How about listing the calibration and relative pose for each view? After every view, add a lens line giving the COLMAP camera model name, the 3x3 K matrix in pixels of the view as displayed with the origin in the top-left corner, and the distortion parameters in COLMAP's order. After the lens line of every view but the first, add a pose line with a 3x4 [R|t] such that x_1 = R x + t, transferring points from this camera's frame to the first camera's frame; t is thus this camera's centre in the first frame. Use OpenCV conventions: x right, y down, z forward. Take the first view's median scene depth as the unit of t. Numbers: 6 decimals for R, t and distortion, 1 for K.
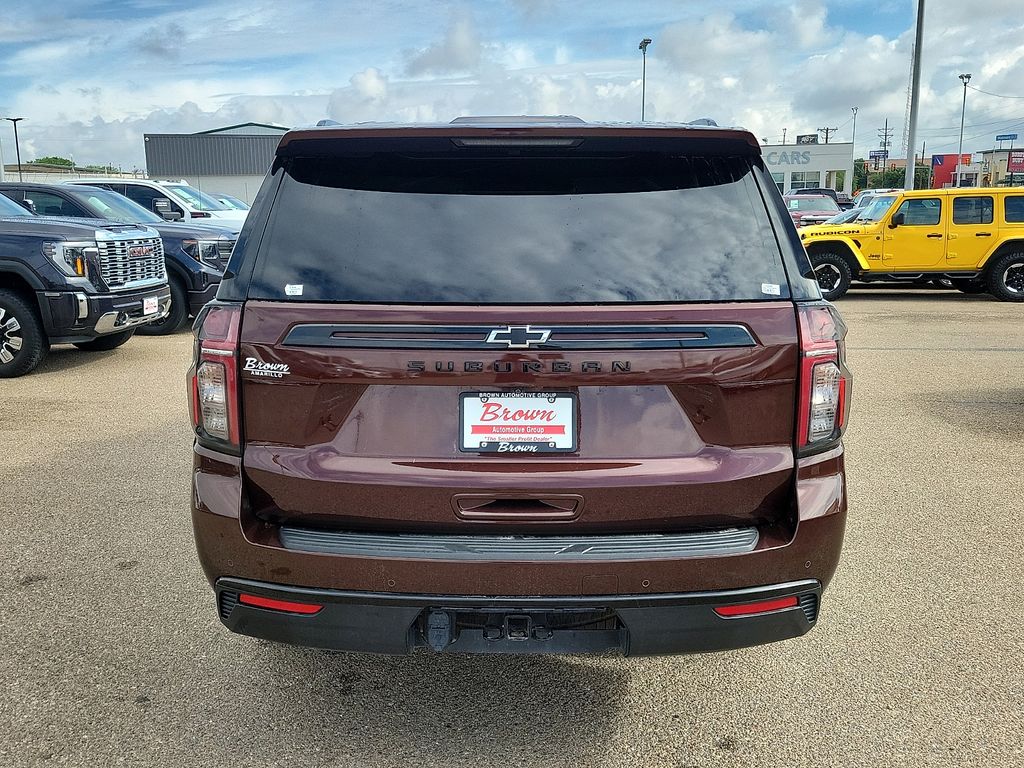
lens RADIAL K [[956.2, 0, 496.9], [0, 956.2, 370.4], [0, 0, 1]] dist [0.045872, 0.000000]
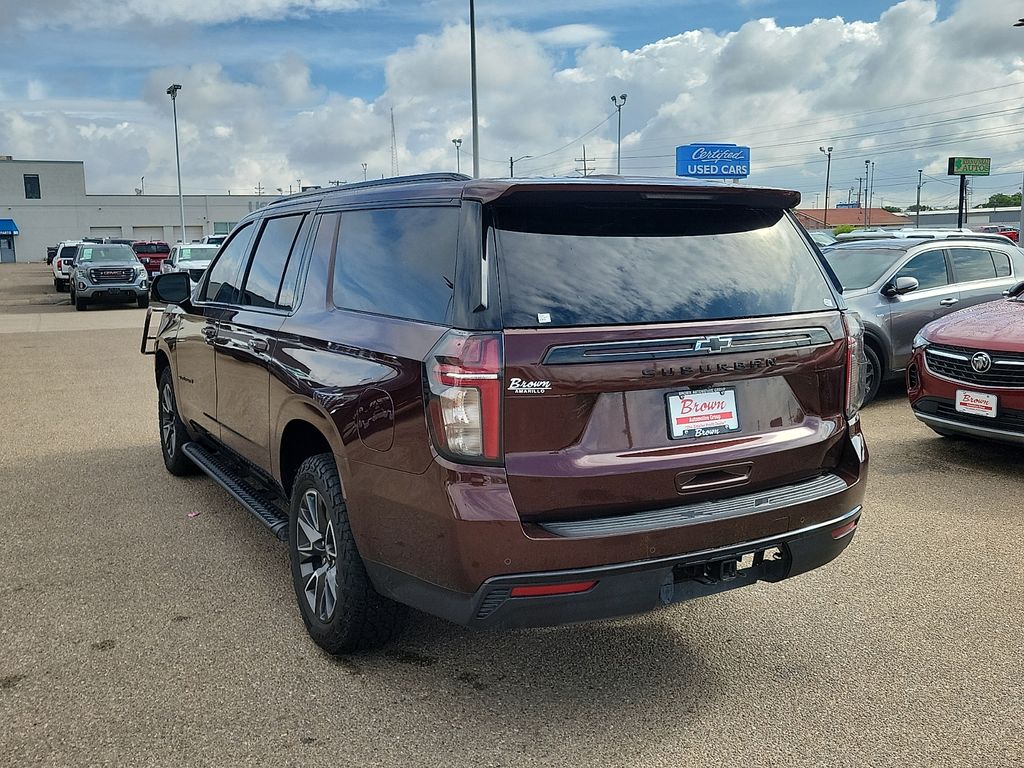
lens RADIAL K [[956.2, 0, 509.1], [0, 956.2, 368.1], [0, 0, 1]] dist [0.045872, 0.000000]
pose [[0.867143, -0.069453, 0.493192, -0.758546], [0.094493, 0.995186, -0.025994, 0.003342], [-0.489013, 0.069144, 0.869532, 0.004303]]
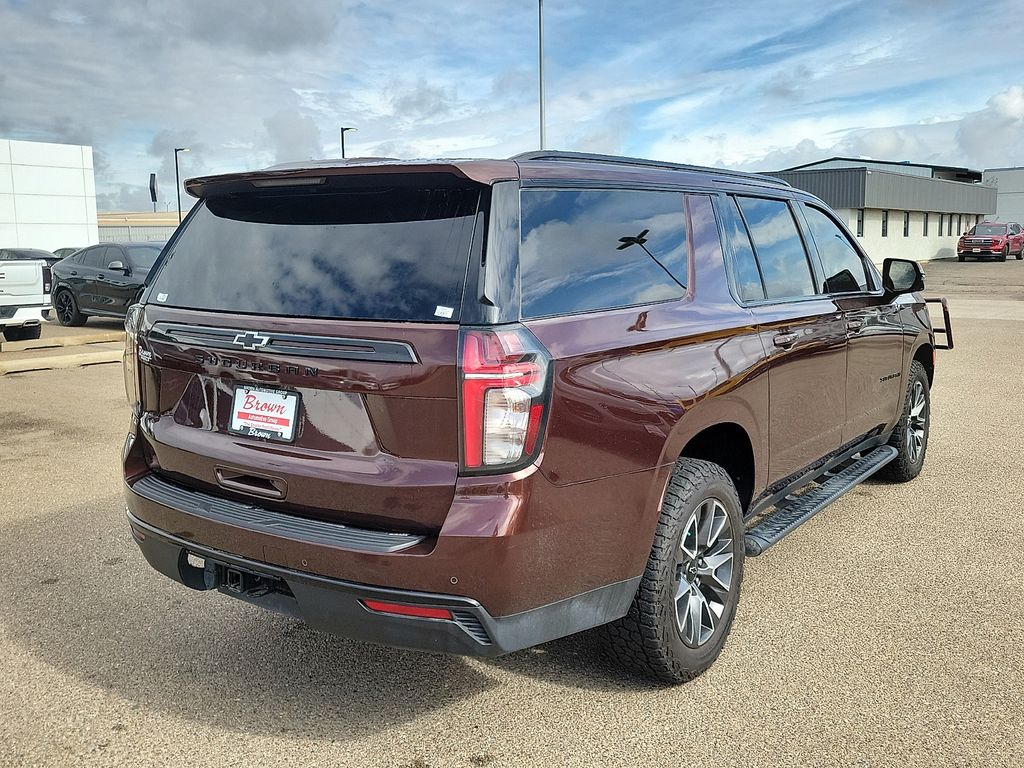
lens RADIAL K [[956.2, 0, 495.0], [0, 956.2, 364.8], [0, 0, 1]] dist [0.045872, 0.000000]
pose [[0.811189, 0.072602, -0.580260, 0.866886], [-0.097160, 0.995205, -0.011307, -0.018655], [0.576656, 0.065550, 0.814353, 0.163829]]
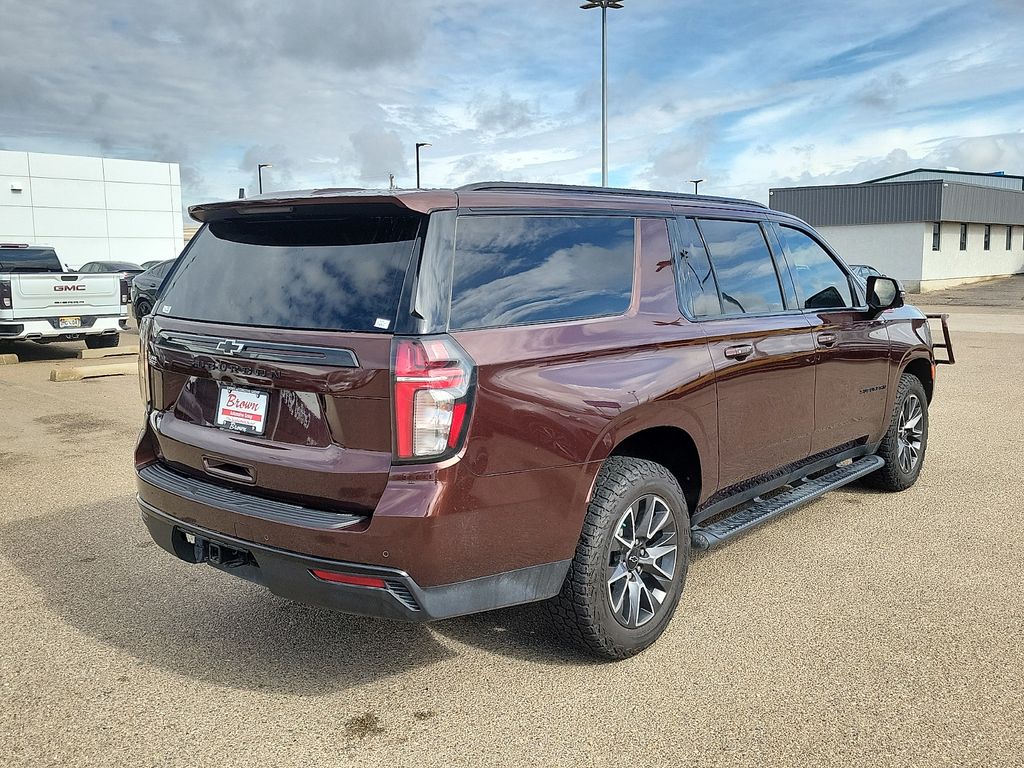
lens RADIAL K [[956.2, 0, 504.3], [0, 956.2, 380.3], [0, 0, 1]] dist [0.045872, 0.000000]
pose [[0.763637, 0.083599, -0.640211, 1.094854], [-0.109187, 0.994021, -0.000438, -0.026773], [0.636346, 0.070237, 0.768199, 0.150546]]
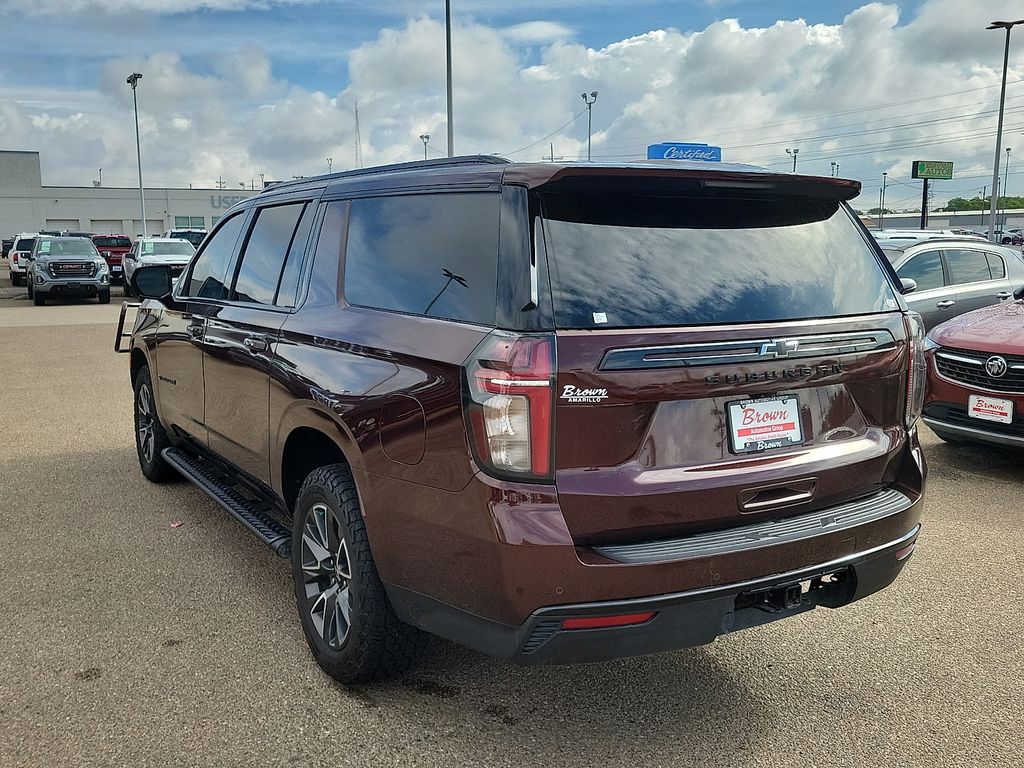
lens RADIAL K [[956.2, 0, 506.1], [0, 956.2, 383.1], [0, 0, 1]] dist [0.045872, 0.000000]
pose [[0.849073, -0.072923, 0.523218, -0.776954], [0.089250, 0.995991, -0.006019, -0.014330], [-0.520681, 0.051808, 0.852178, 0.149930]]
